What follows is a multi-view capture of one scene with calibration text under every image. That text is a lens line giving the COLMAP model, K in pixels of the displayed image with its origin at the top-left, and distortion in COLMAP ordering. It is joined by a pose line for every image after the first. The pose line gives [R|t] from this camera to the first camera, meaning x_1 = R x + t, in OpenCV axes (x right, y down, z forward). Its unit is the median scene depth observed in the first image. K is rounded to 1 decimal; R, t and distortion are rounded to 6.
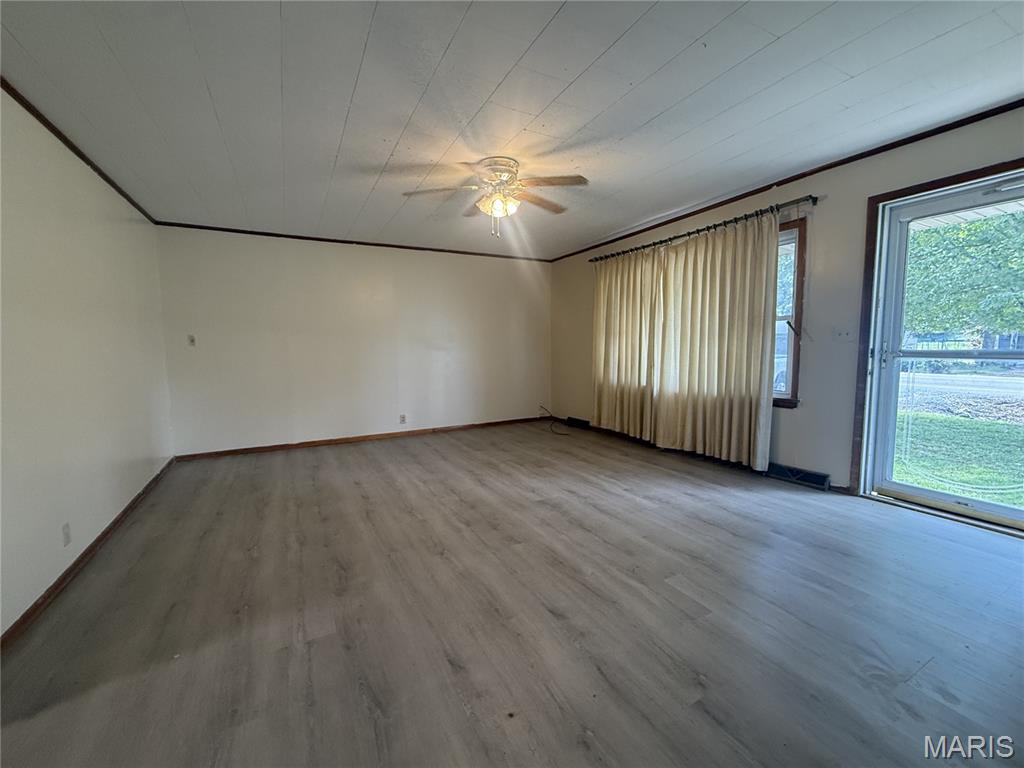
lens RADIAL K [[413.0, 0, 518.7], [0, 413.0, 384.1], [0, 0, 1]] dist [-0.001322, 0.000854]
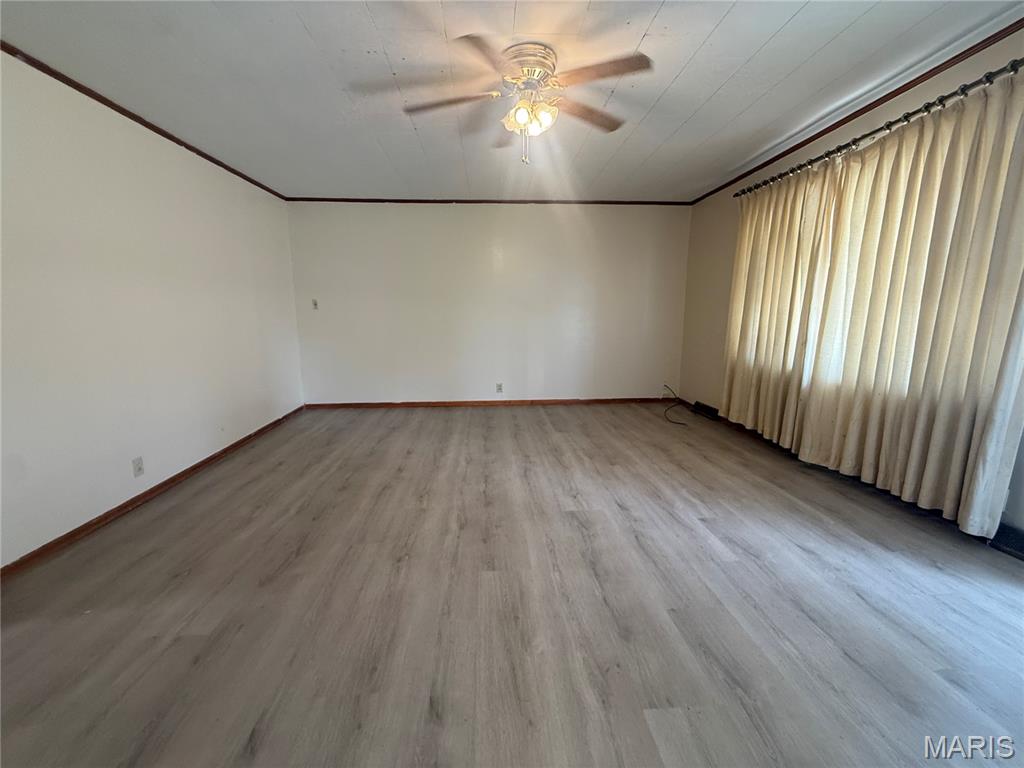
lens RADIAL K [[413.0, 0, 508.9], [0, 413.0, 382.3], [0, 0, 1]] dist [-0.001322, 0.000854]
pose [[0.909550, 0.075738, -0.408634, 0.208351], [-0.044520, 0.995353, 0.085389, -0.016974], [0.413202, -0.059473, 0.908695, 0.226134]]
